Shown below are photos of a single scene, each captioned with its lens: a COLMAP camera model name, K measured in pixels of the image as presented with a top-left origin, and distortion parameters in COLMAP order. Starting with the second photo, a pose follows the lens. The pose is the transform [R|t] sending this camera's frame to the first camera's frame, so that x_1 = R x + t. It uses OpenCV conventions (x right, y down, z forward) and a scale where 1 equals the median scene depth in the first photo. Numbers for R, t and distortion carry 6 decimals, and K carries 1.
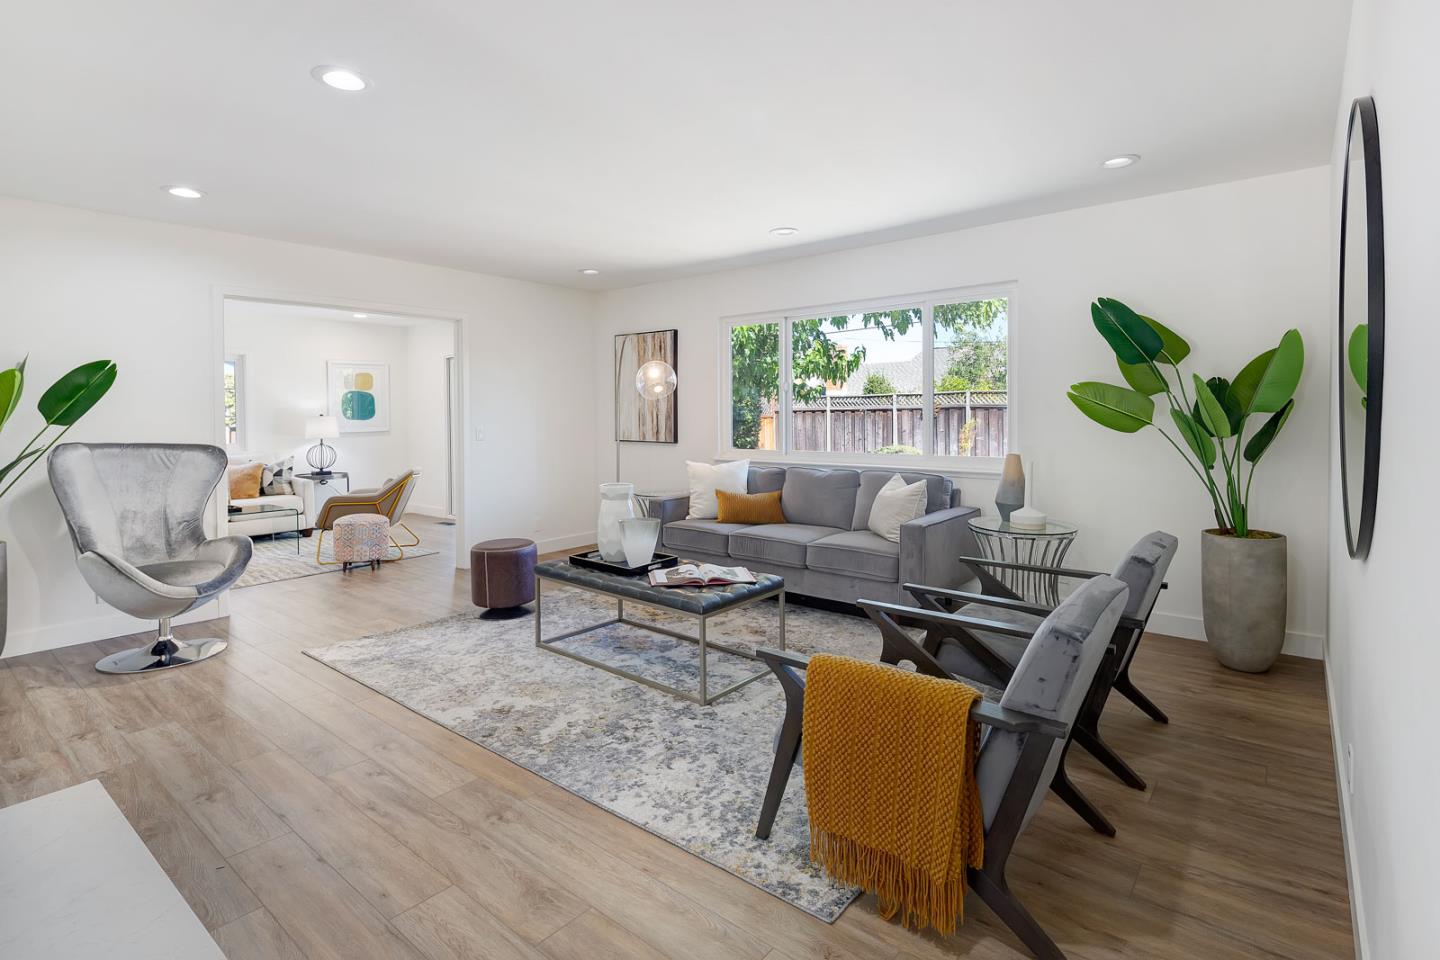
lens RADIAL K [[704.7, 0, 718.2], [0, 704.7, 424.1], [0, 0, 1]] dist [-0.000054, -0.000225]
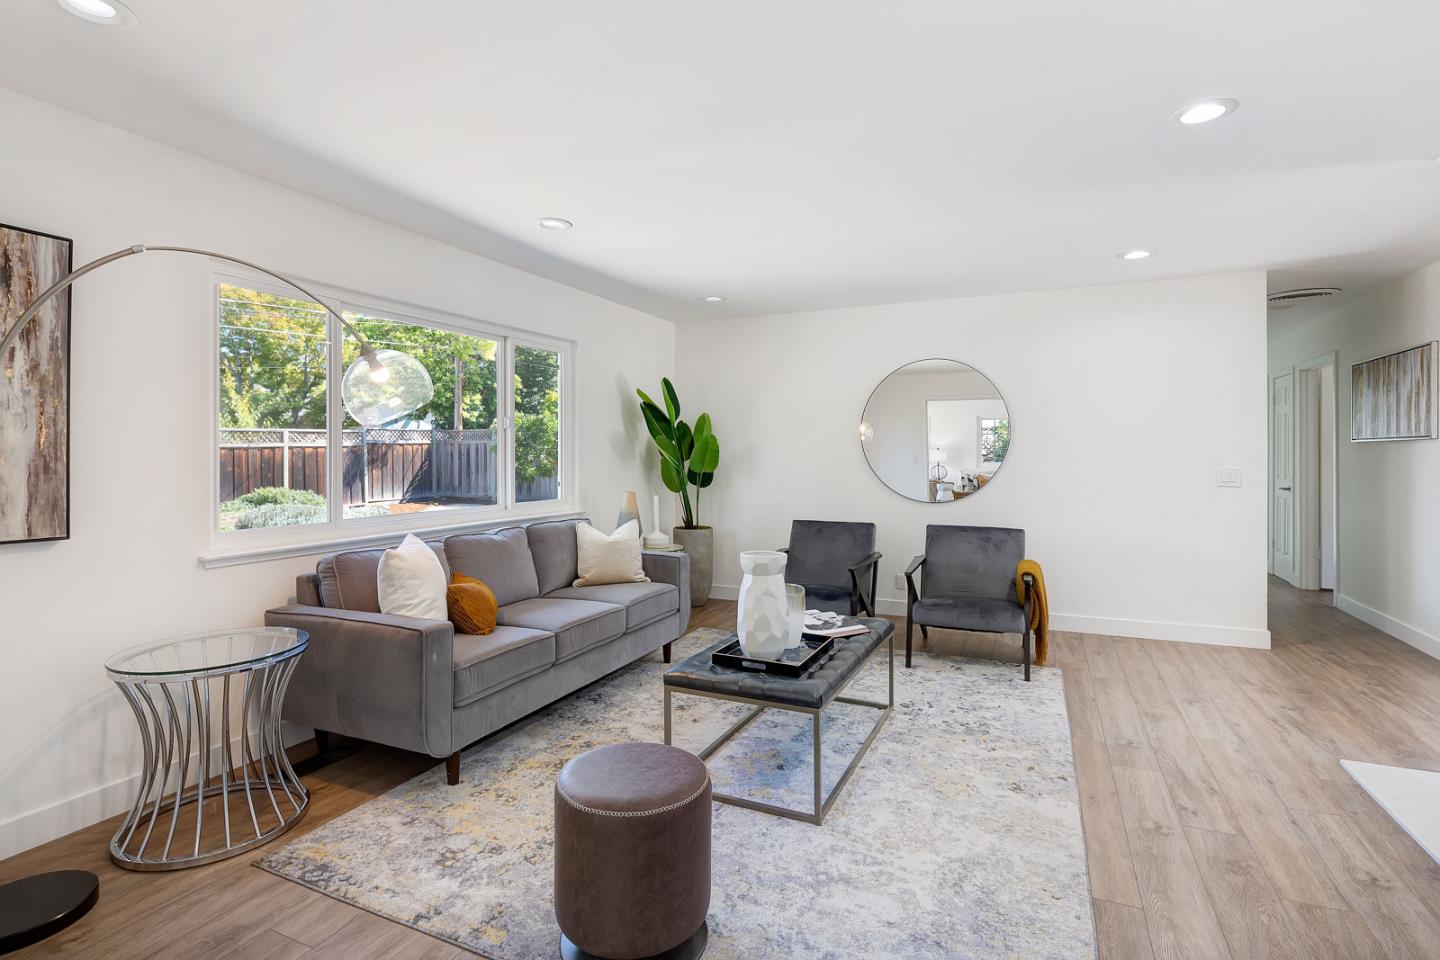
lens RADIAL K [[694.6, 0, 718.7], [0, 694.6, 453.7], [0, 0, 1]] dist [0.001564, -0.000019]
pose [[-0.248183, 0.006416, 0.968692, -1.131251], [0.021866, 0.999760, -0.001019, -0.027619], [-0.968466, 0.020928, -0.248263, 1.657703]]
